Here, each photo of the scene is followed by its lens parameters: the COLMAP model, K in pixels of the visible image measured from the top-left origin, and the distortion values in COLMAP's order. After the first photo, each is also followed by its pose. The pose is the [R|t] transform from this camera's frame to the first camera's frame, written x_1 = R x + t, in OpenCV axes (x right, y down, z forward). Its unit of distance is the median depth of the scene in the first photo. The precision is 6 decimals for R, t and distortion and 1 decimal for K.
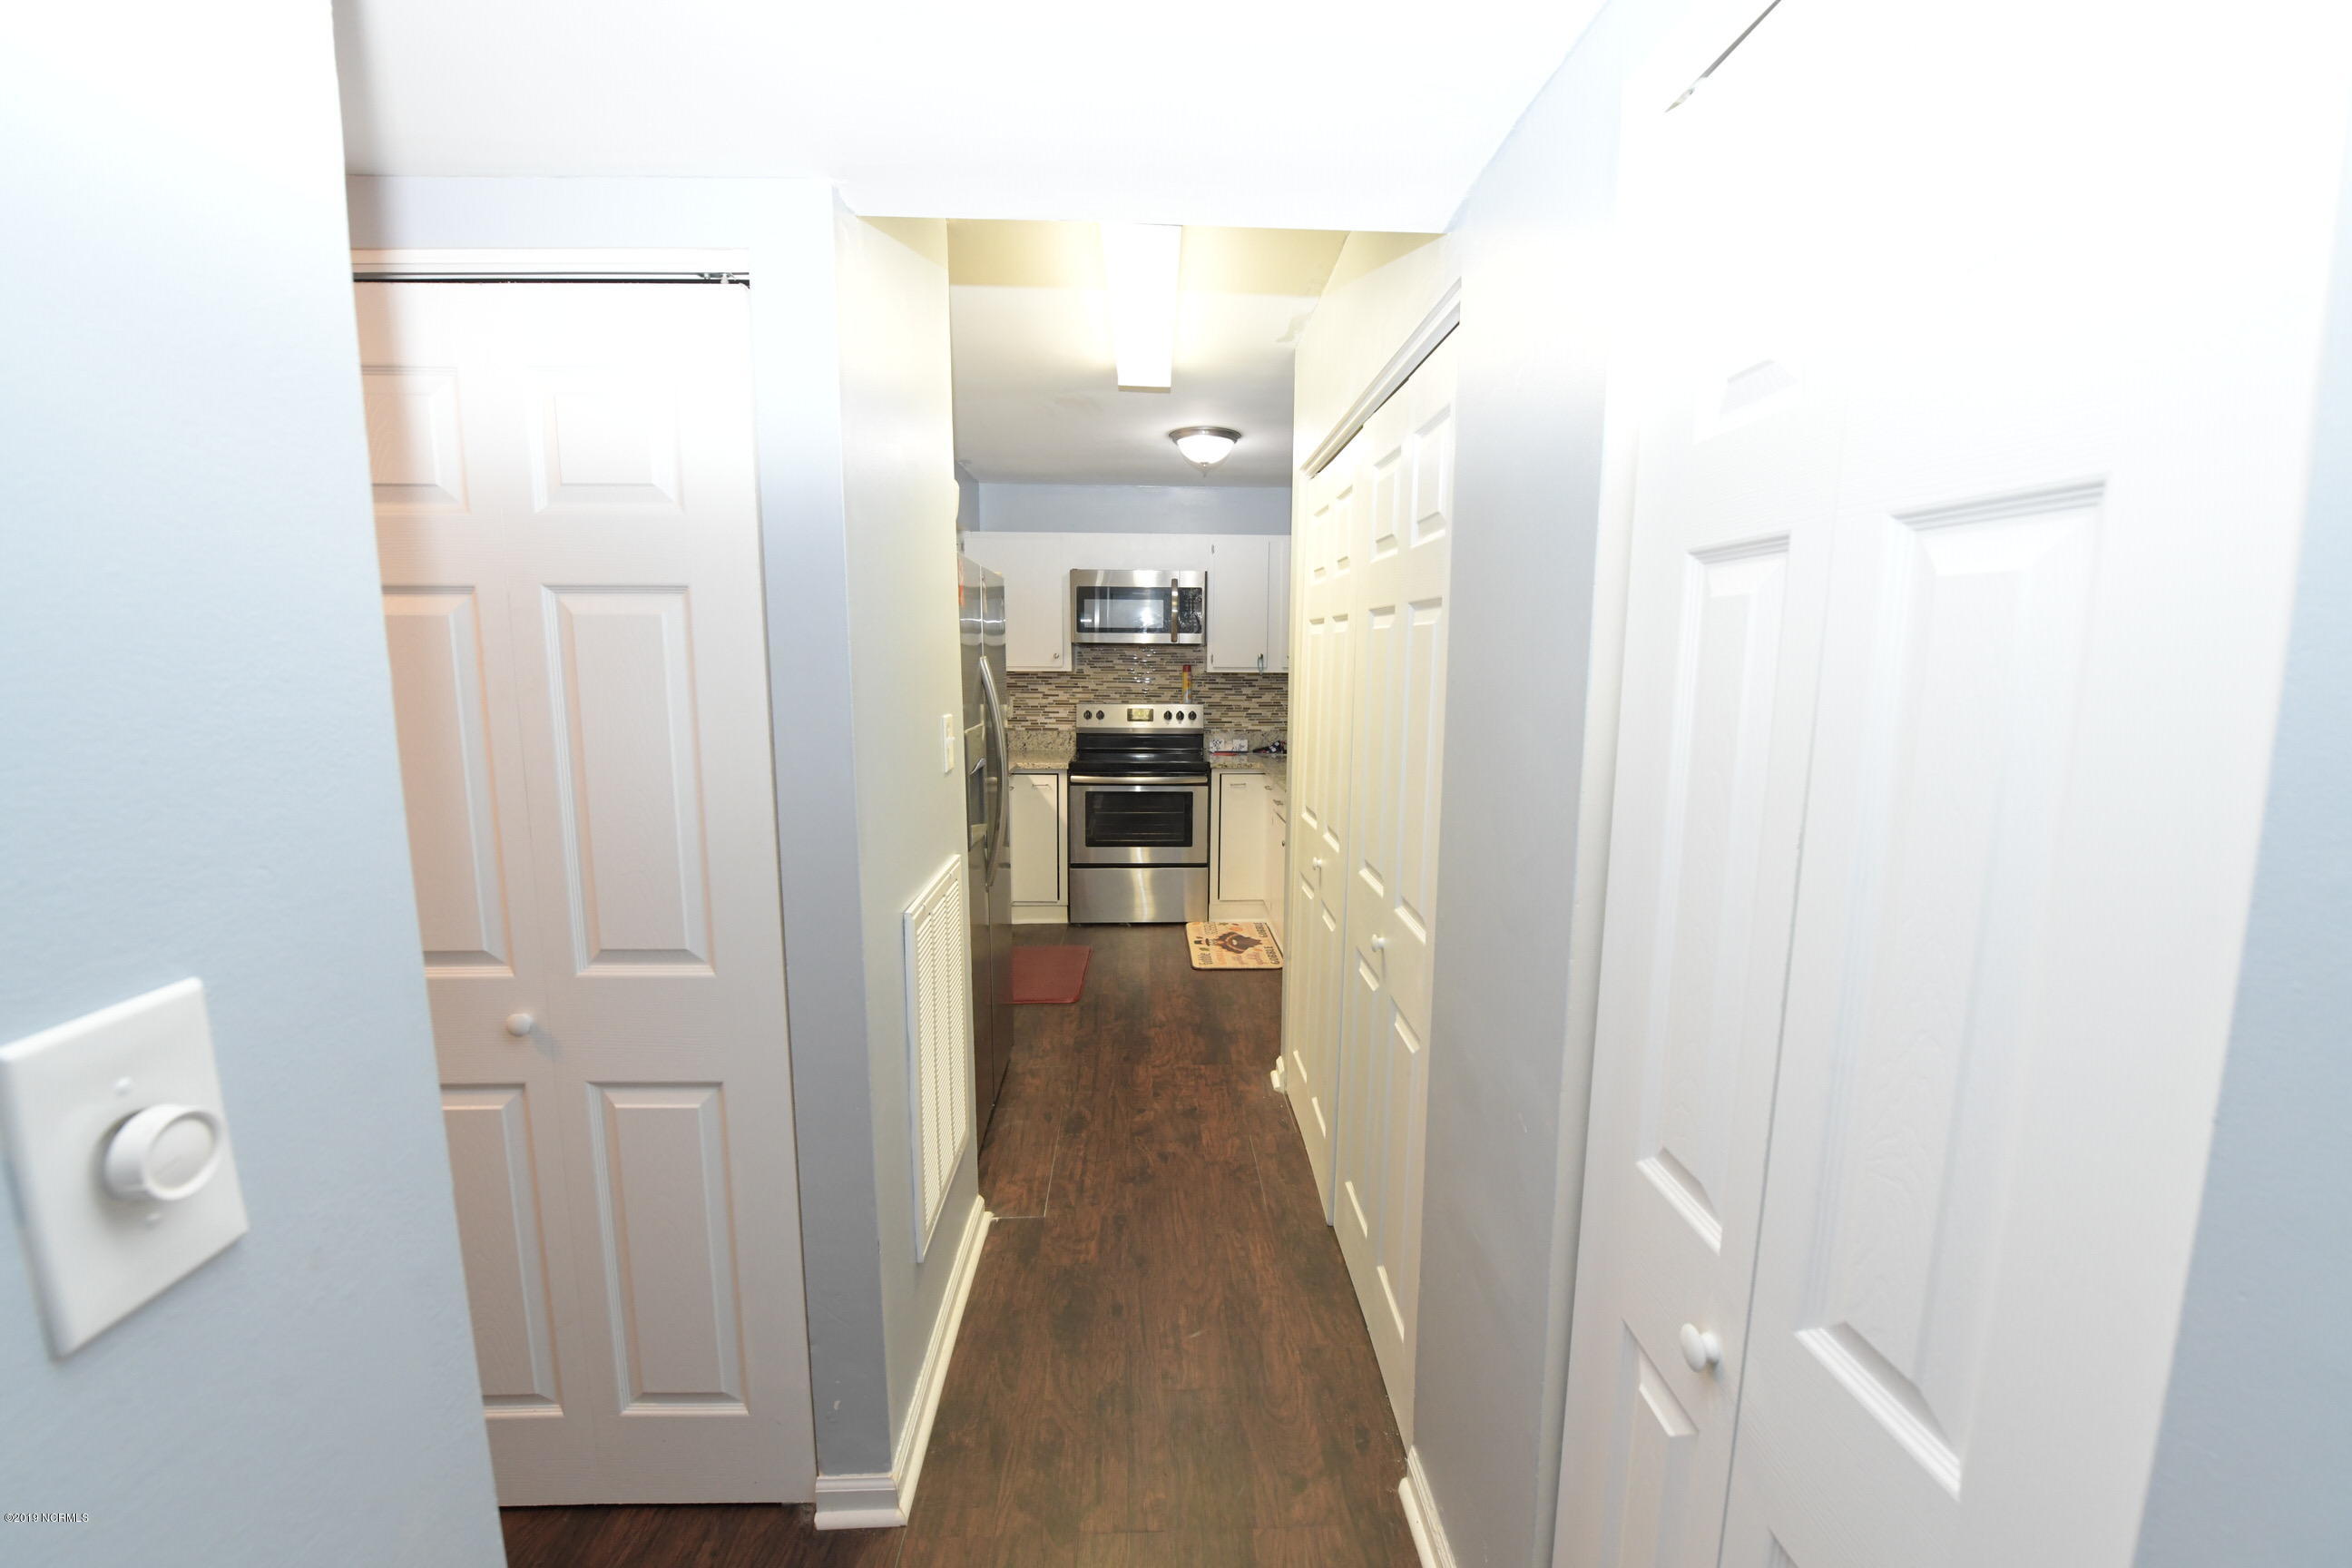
lens RADIAL K [[933.3, 0, 1177.2], [0, 933.3, 781.6], [0, 0, 1]] dist [-0.021575, 0.000046]
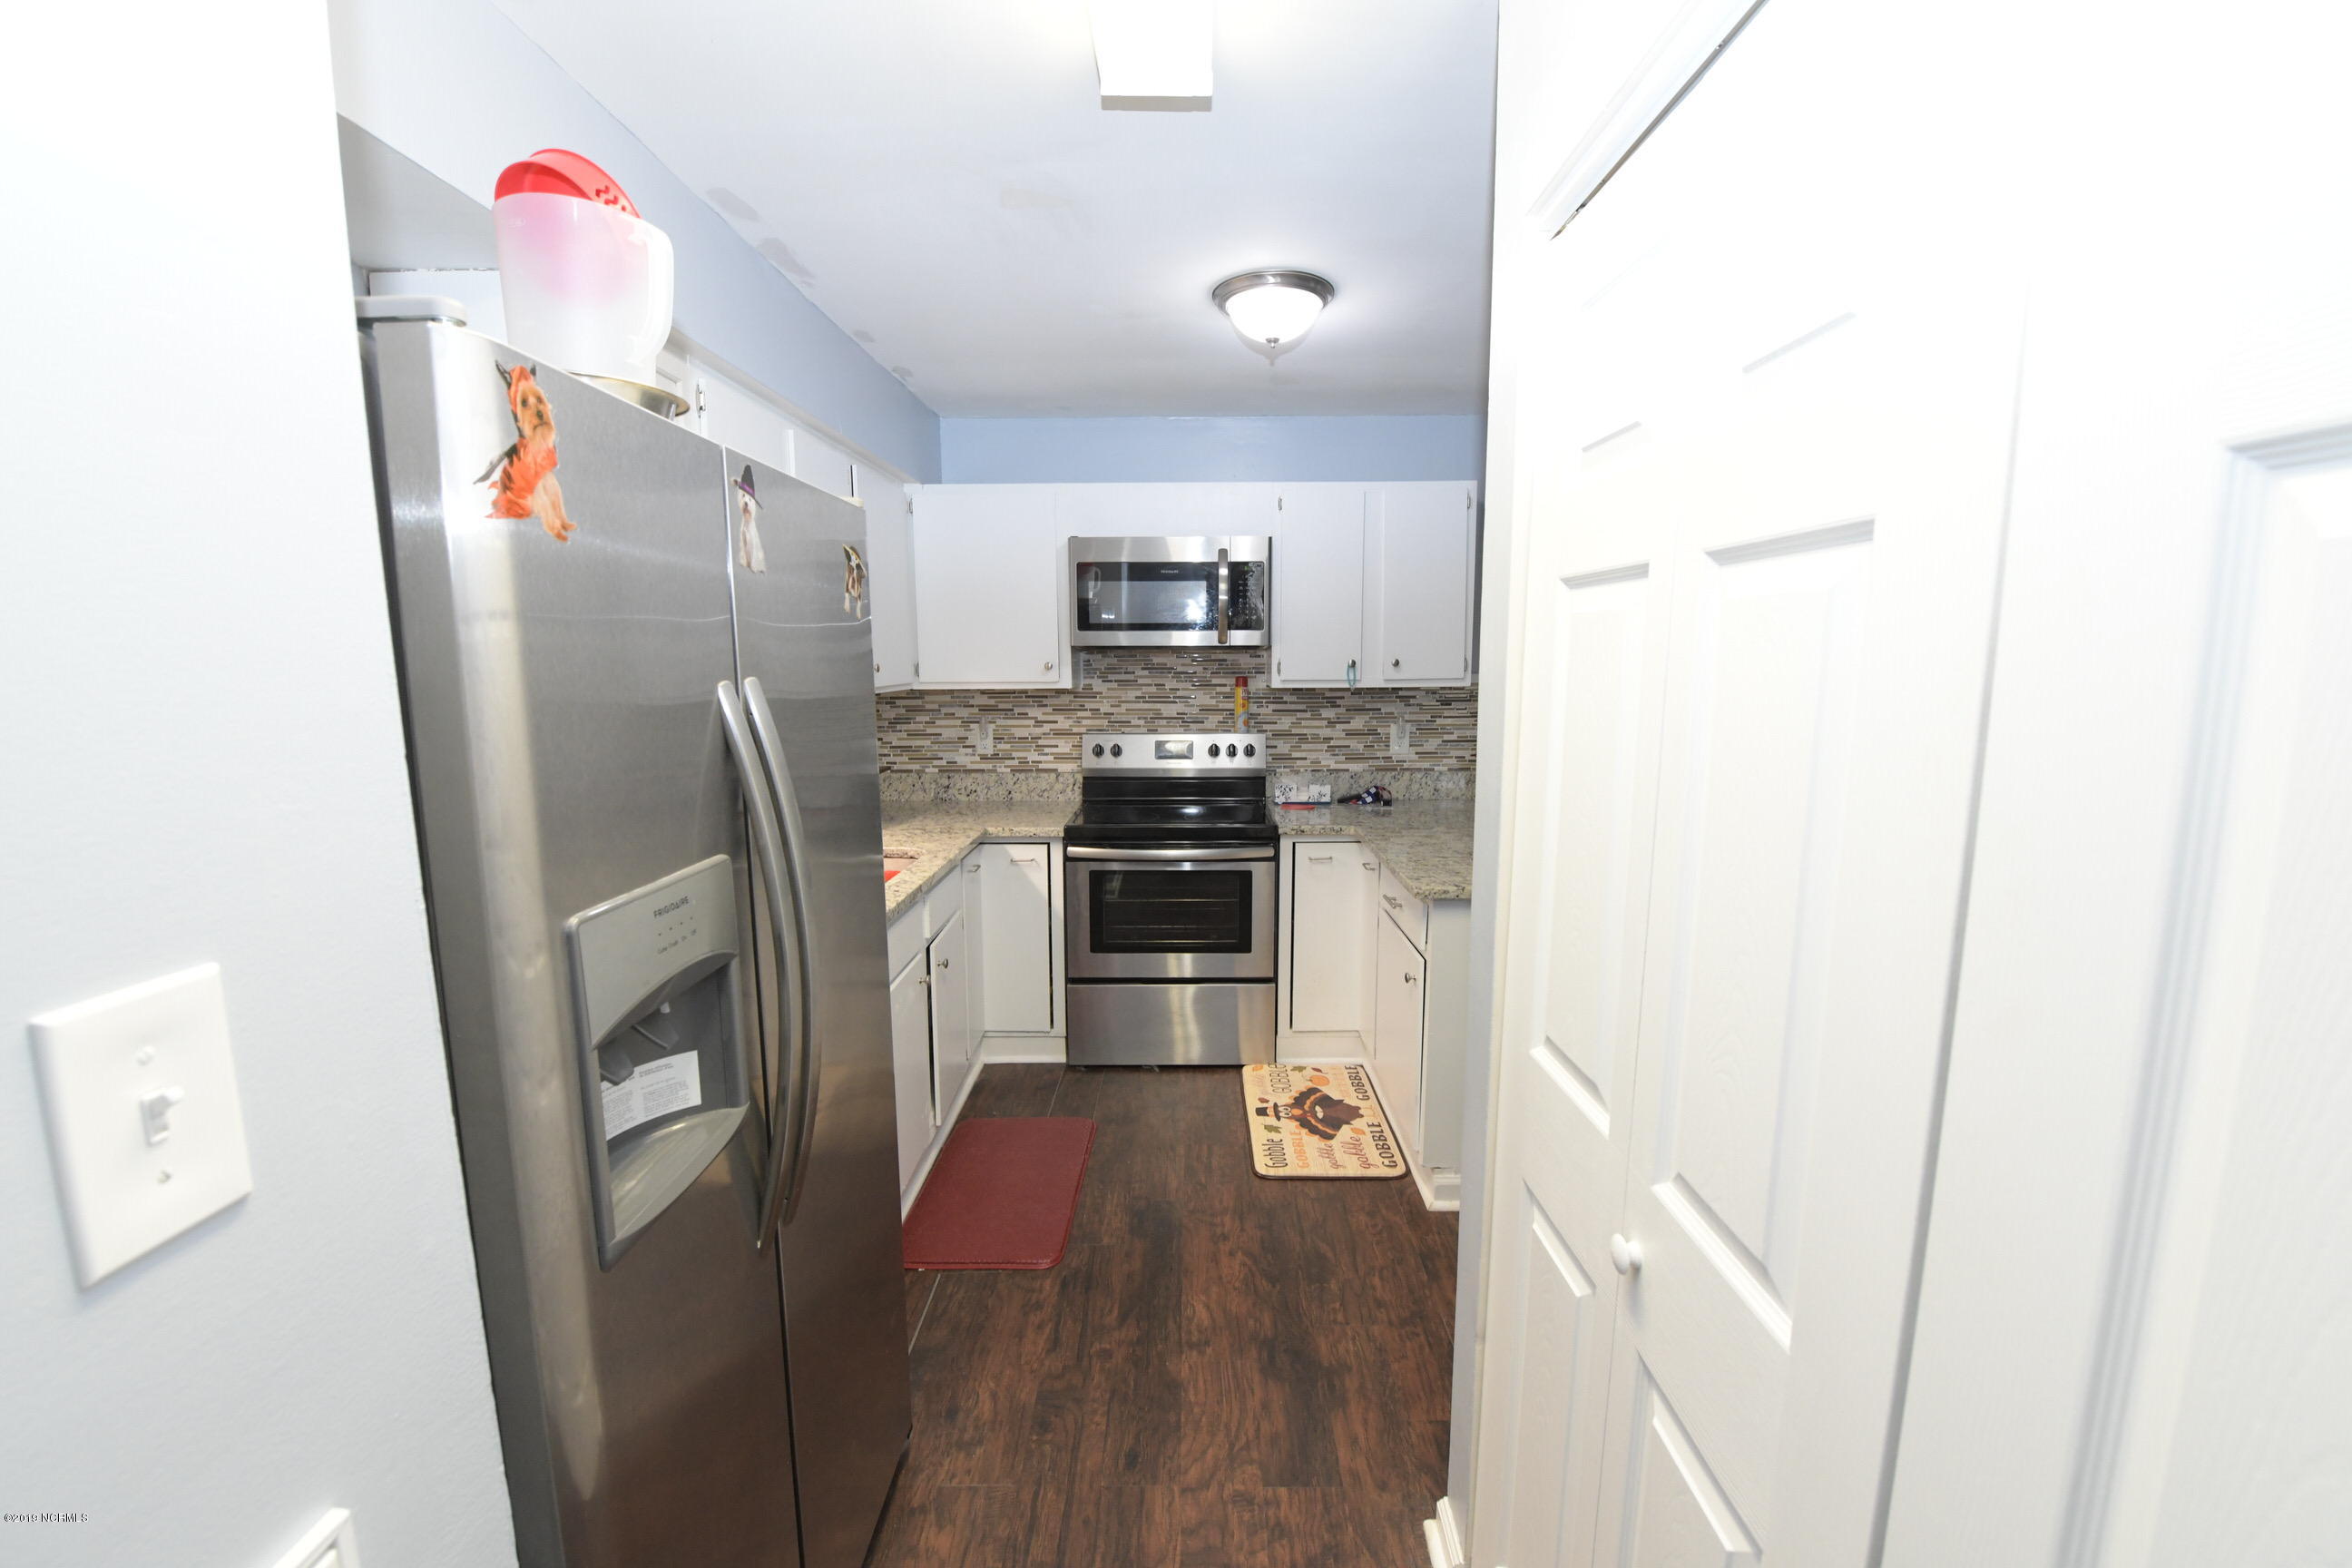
lens RADIAL K [[933.3, 0, 1184.8], [0, 933.3, 783.2], [0, 0, 1]] dist [-0.021575, 0.000046]
pose [[0.998987, -0.004464, -0.044772, -0.000879], [0.004307, 0.999984, -0.003595, -0.047751], [0.044787, 0.003399, 0.998991, 0.335194]]
